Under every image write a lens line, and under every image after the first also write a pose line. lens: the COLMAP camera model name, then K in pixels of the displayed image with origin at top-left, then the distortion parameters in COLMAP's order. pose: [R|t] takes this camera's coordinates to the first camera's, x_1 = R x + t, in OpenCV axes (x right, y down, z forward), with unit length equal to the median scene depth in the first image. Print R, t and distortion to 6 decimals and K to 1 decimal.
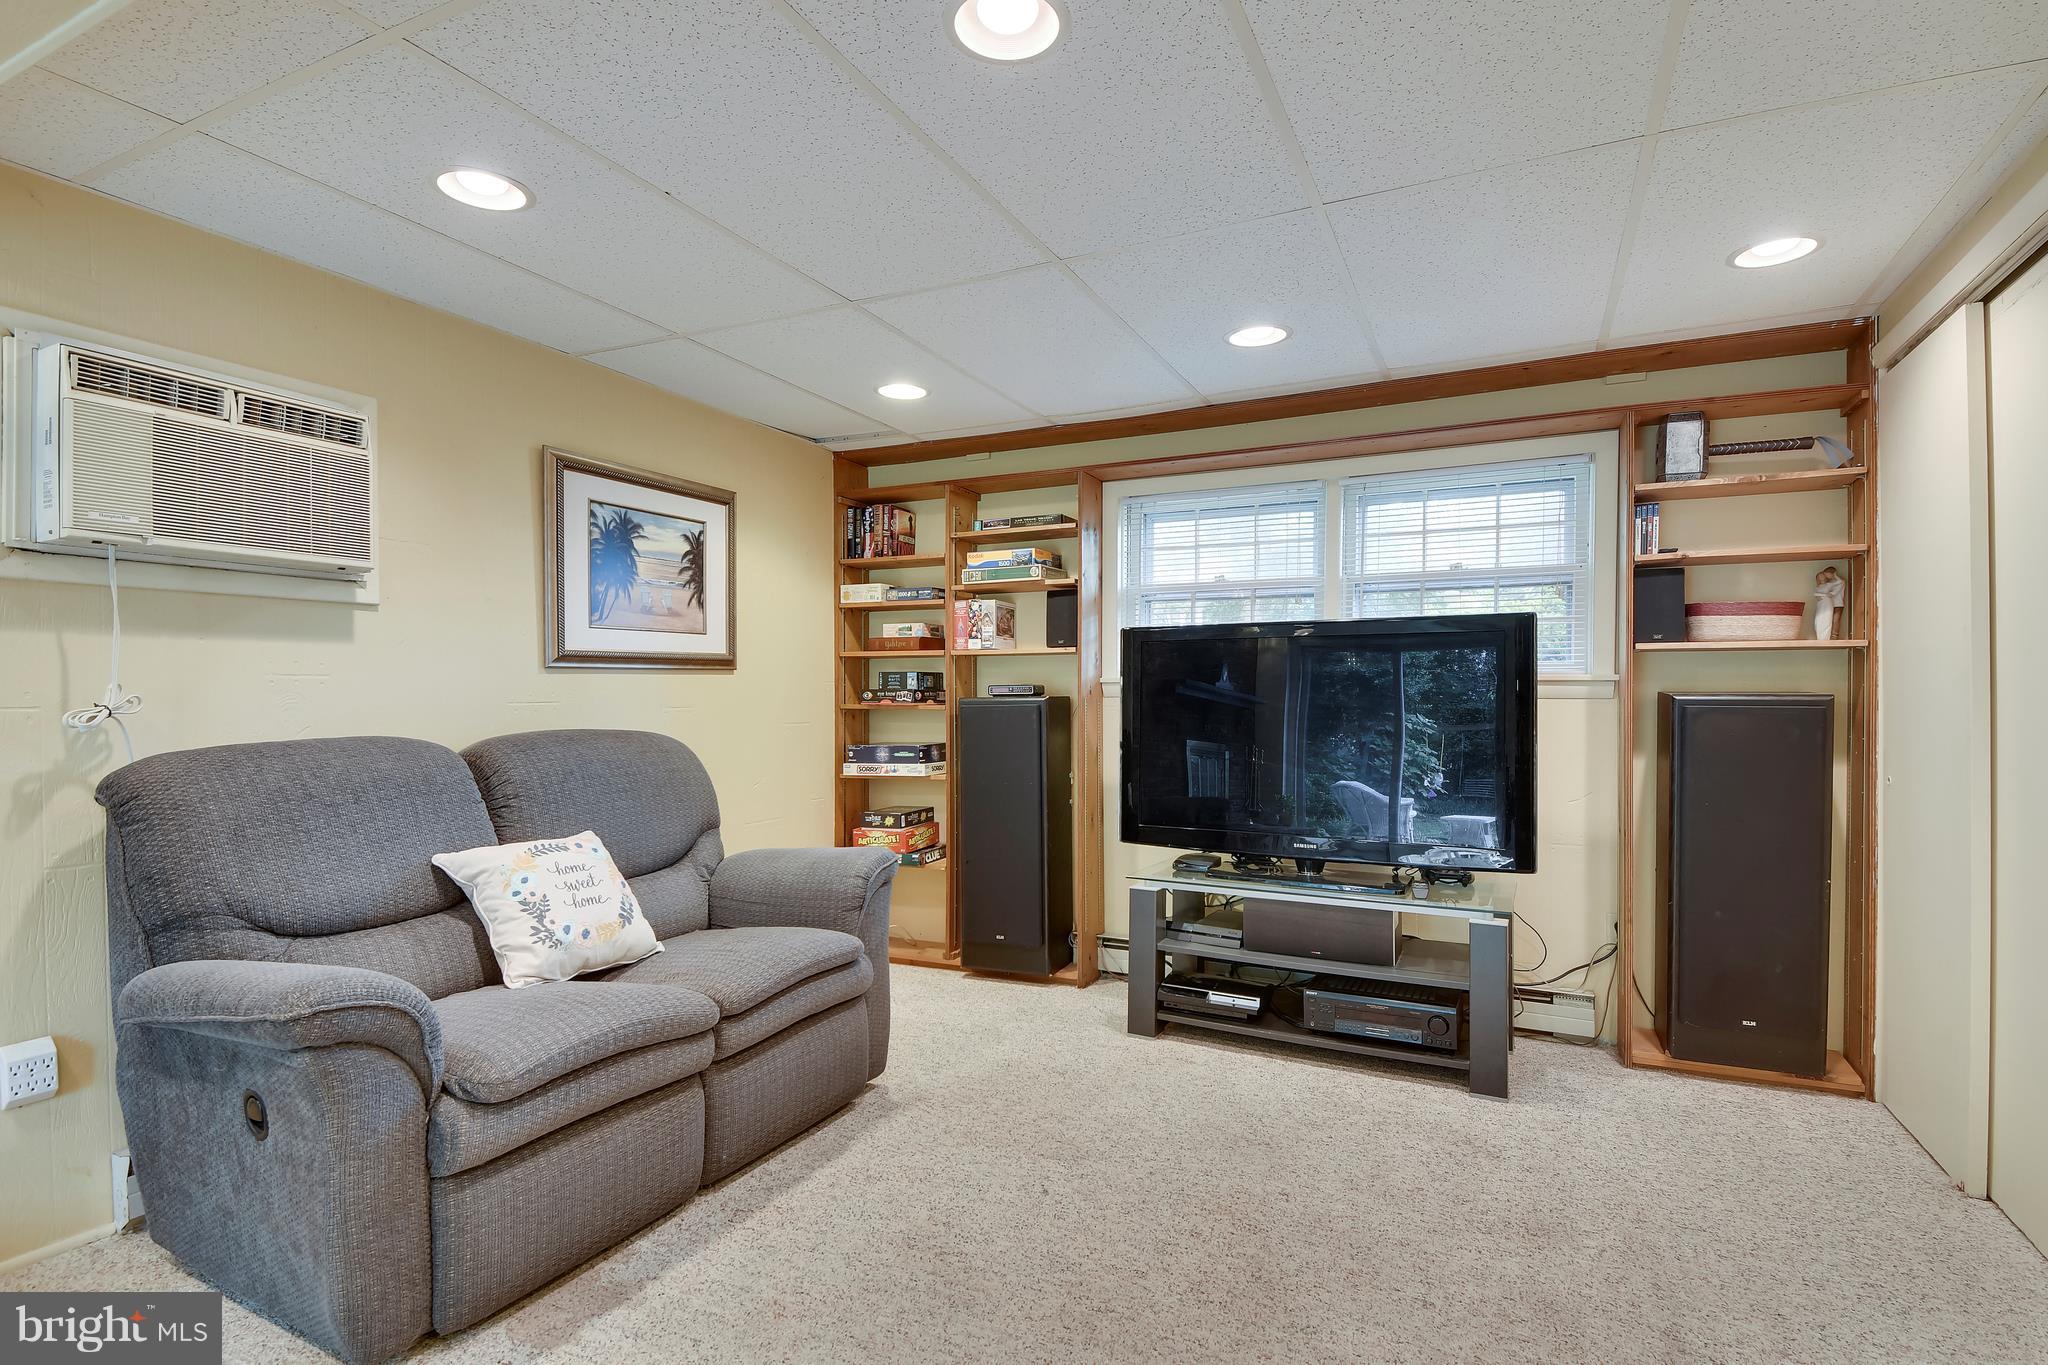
lens RADIAL K [[955.3, 0, 1024.0], [0, 955.3, 682.5], [0, 0, 1]] dist [-0.000173, -0.017136]
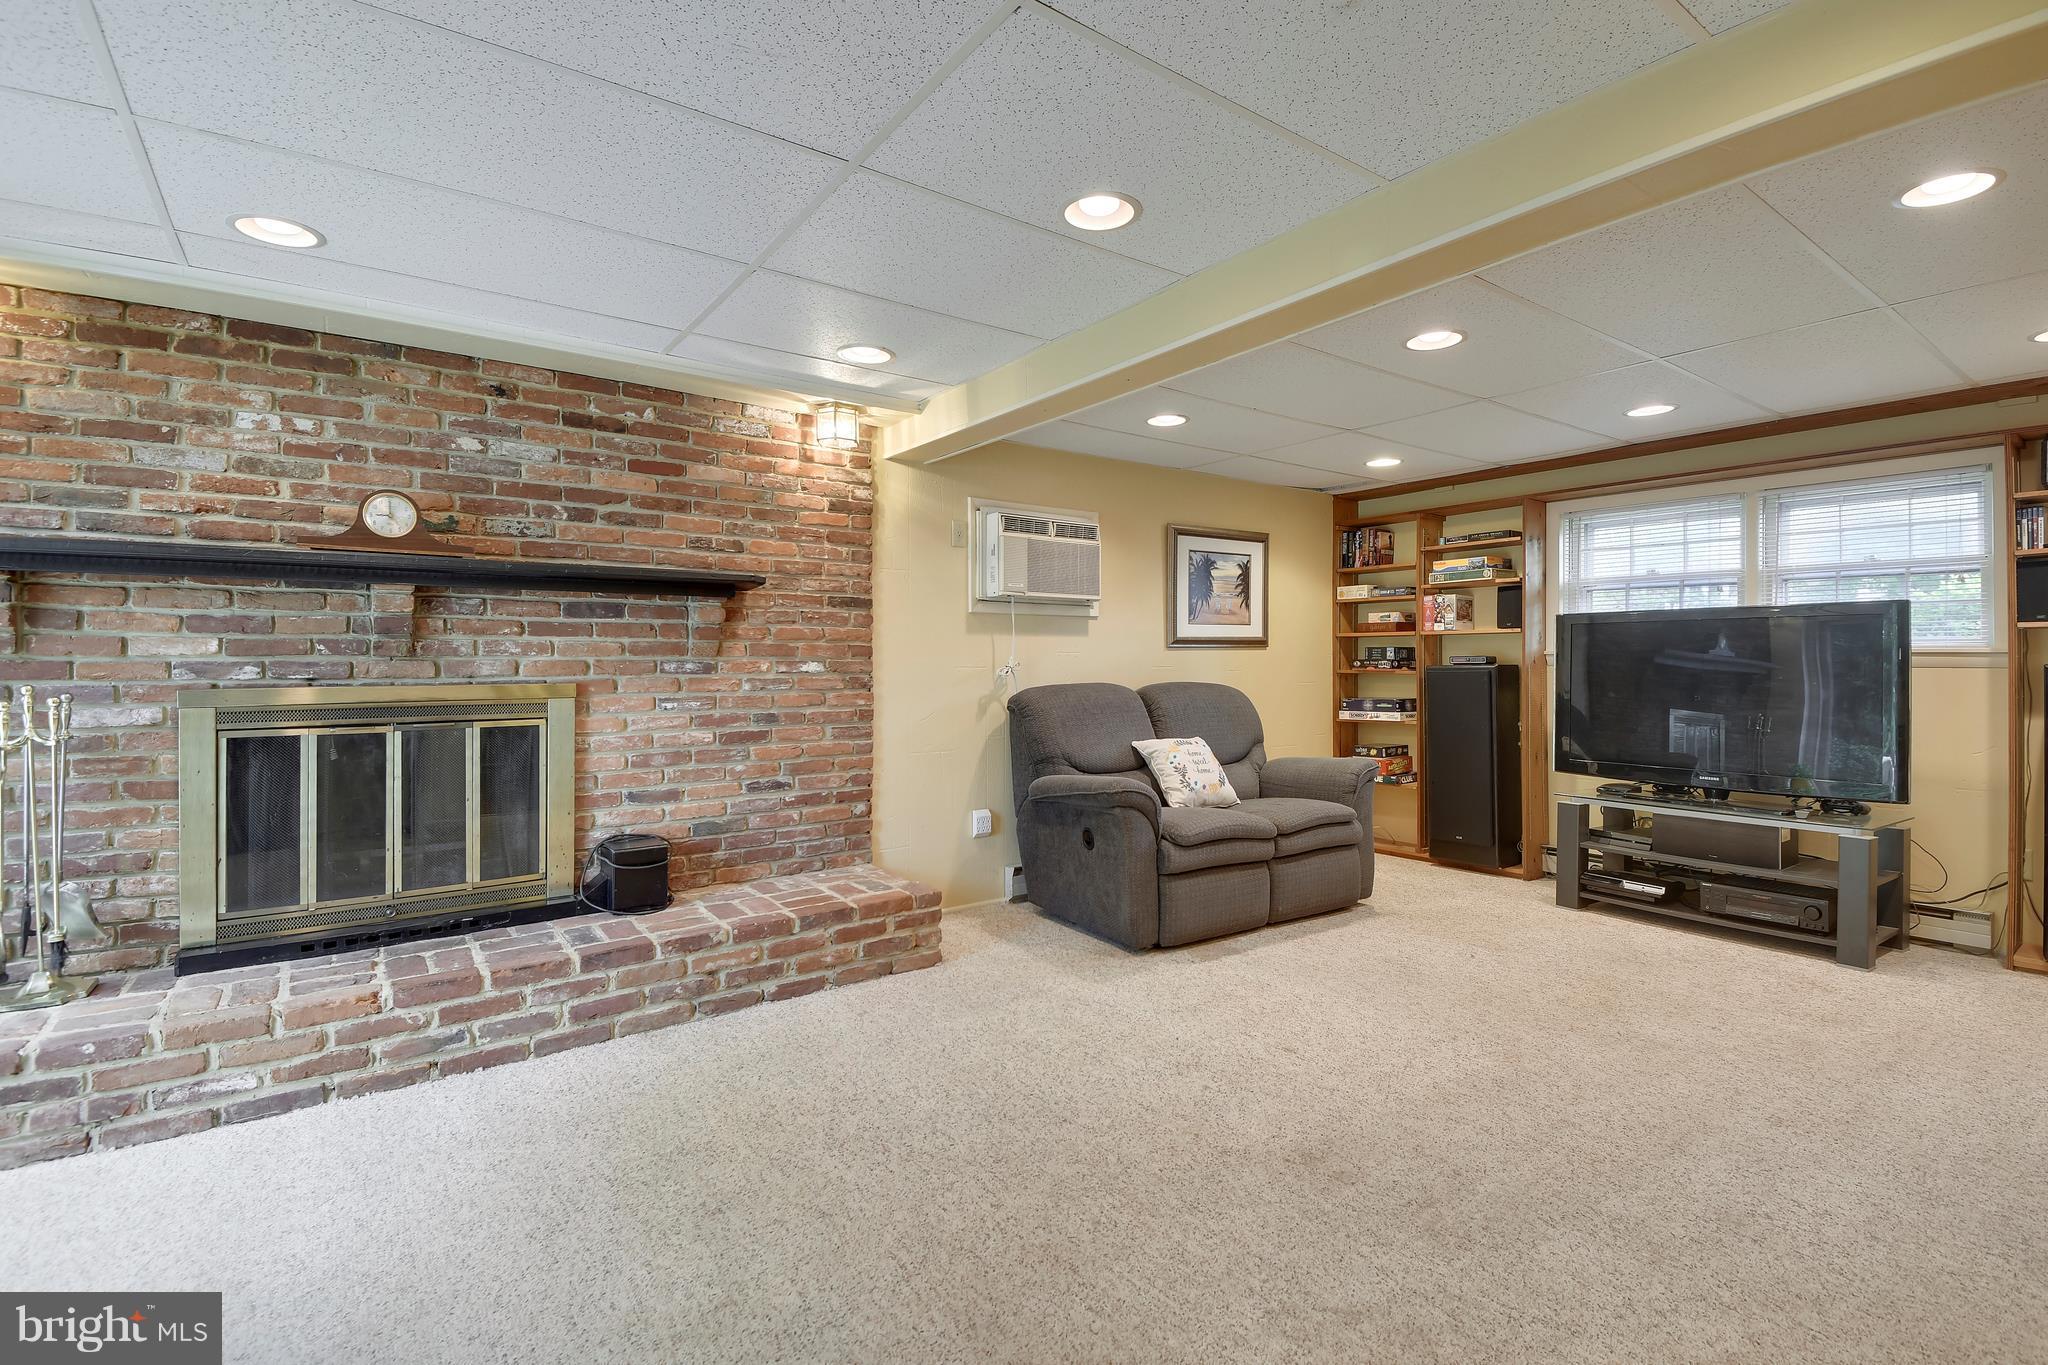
lens RADIAL K [[940.7, 0, 1033.2], [0, 940.7, 662.0], [0, 0, 1]] dist [0.078251, -0.055522]
pose [[0.884604, 0.001923, -0.466340, 0.081005], [0.002890, 0.999950, 0.009606, -0.004655], [0.466335, -0.009845, 0.884554, -0.560057]]
